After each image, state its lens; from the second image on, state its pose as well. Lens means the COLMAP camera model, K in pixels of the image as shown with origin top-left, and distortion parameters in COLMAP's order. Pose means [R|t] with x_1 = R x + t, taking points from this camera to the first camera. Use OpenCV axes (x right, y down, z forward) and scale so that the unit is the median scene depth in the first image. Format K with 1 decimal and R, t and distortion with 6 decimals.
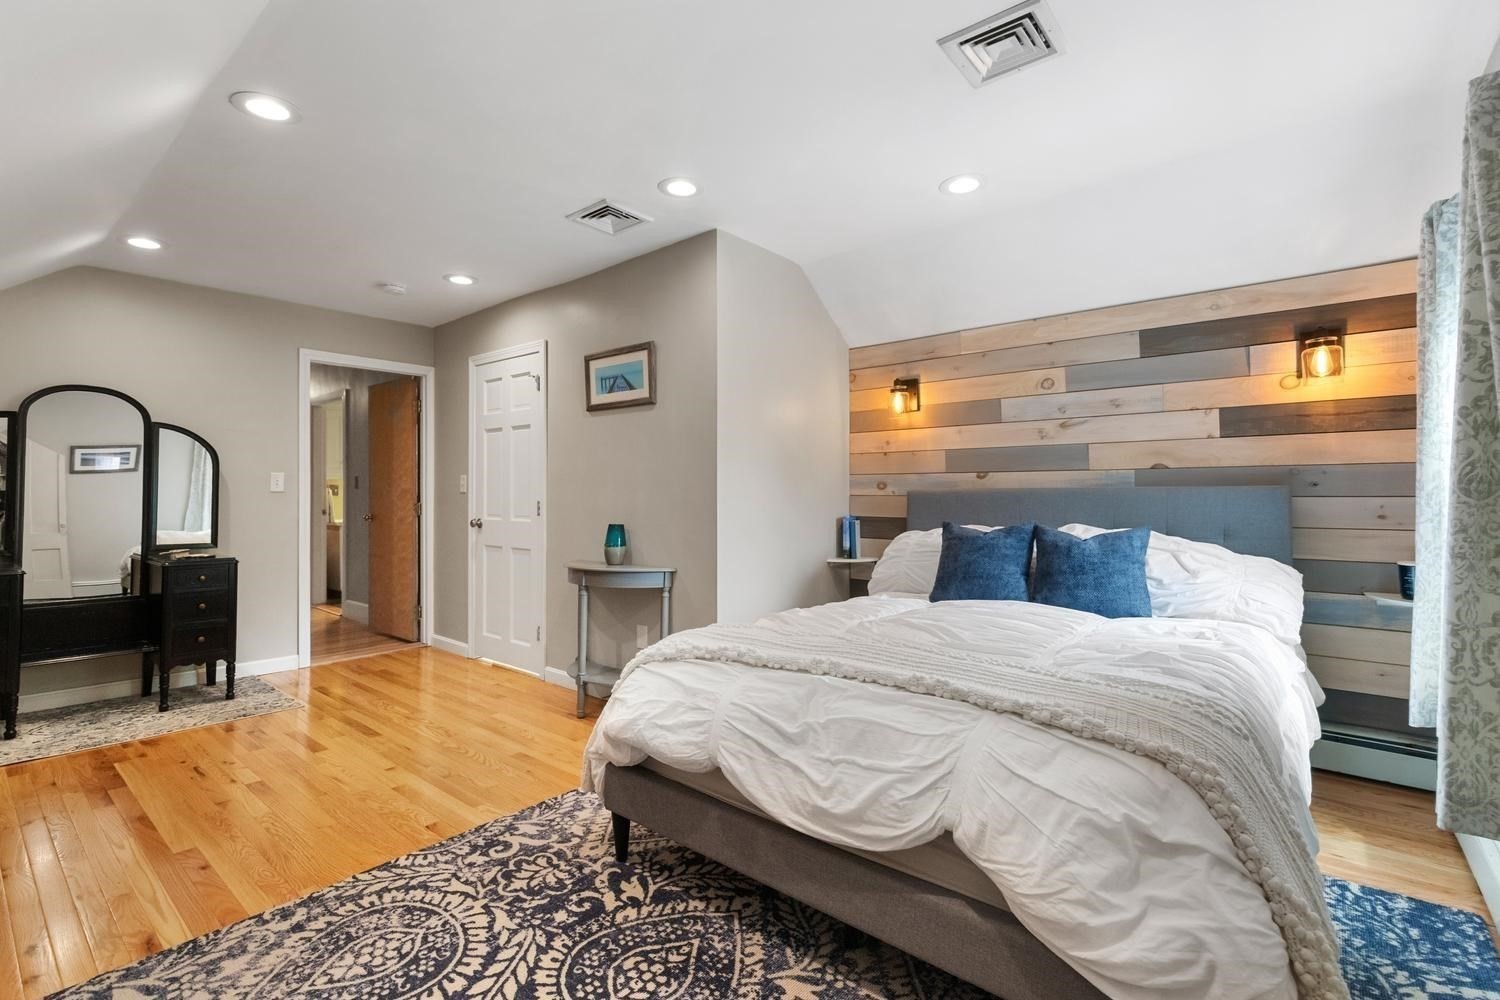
lens RADIAL K [[682.2, 0, 738.9], [0, 682.2, 488.7], [0, 0, 1]] dist [0.005916, -0.001110]
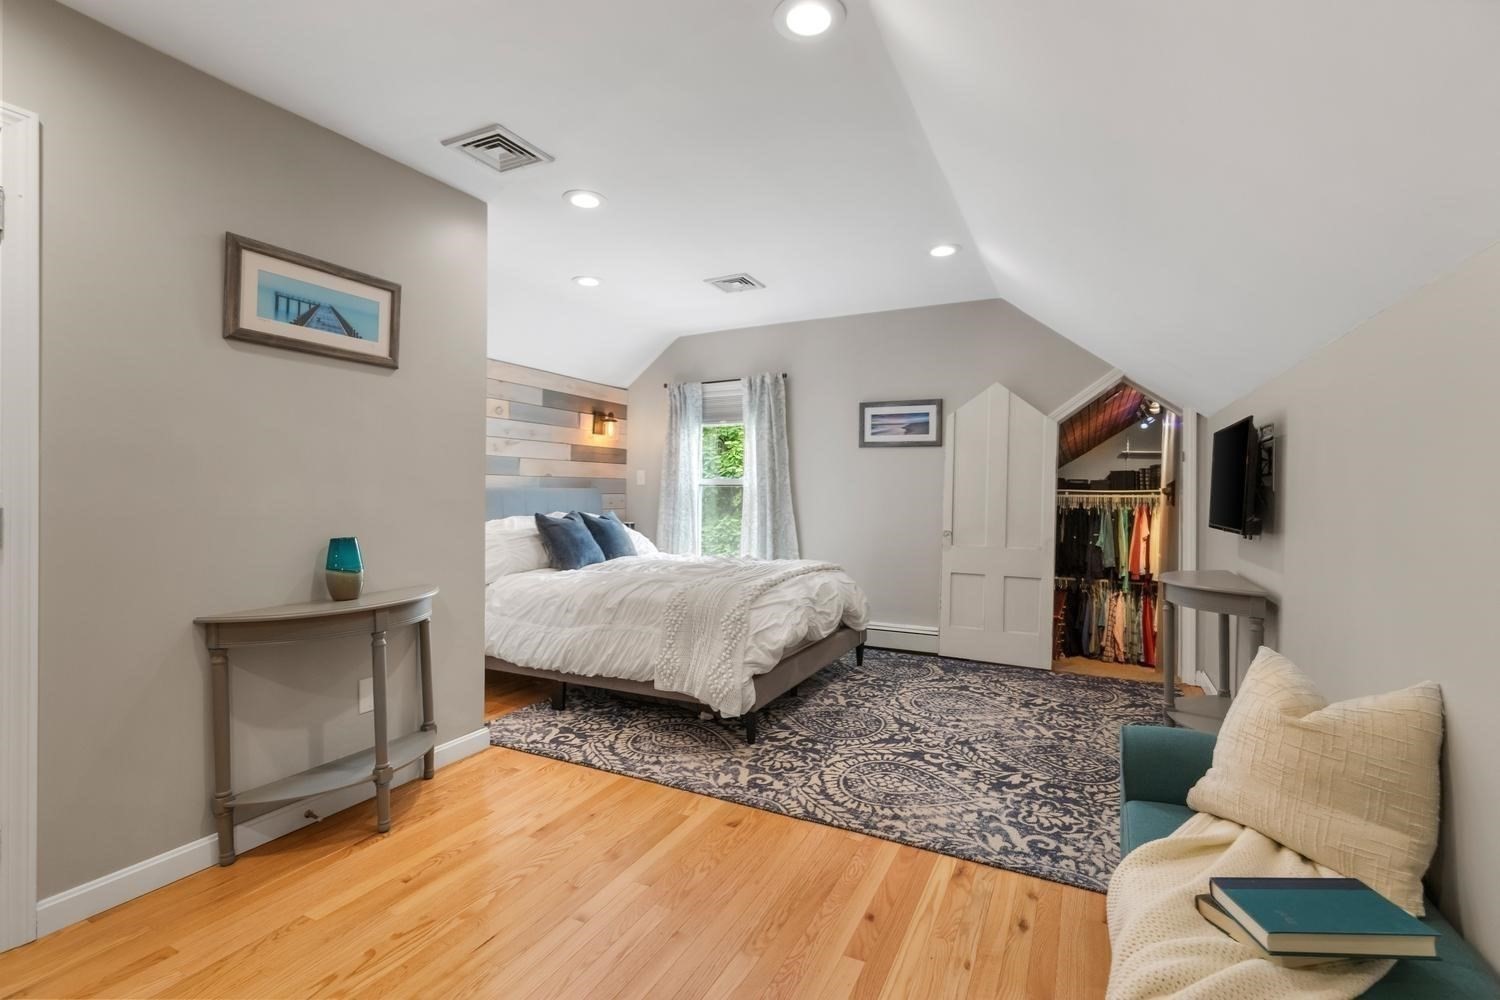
lens RADIAL K [[682.2, 0, 740.0], [0, 682.2, 503.8], [0, 0, 1]] dist [0.005916, -0.001110]
pose [[-0.230657, -0.017913, 0.972870, -1.682993], [-0.016562, 0.999758, 0.014482, 0.006759], [-0.972894, -0.012773, -0.230898, 1.452907]]
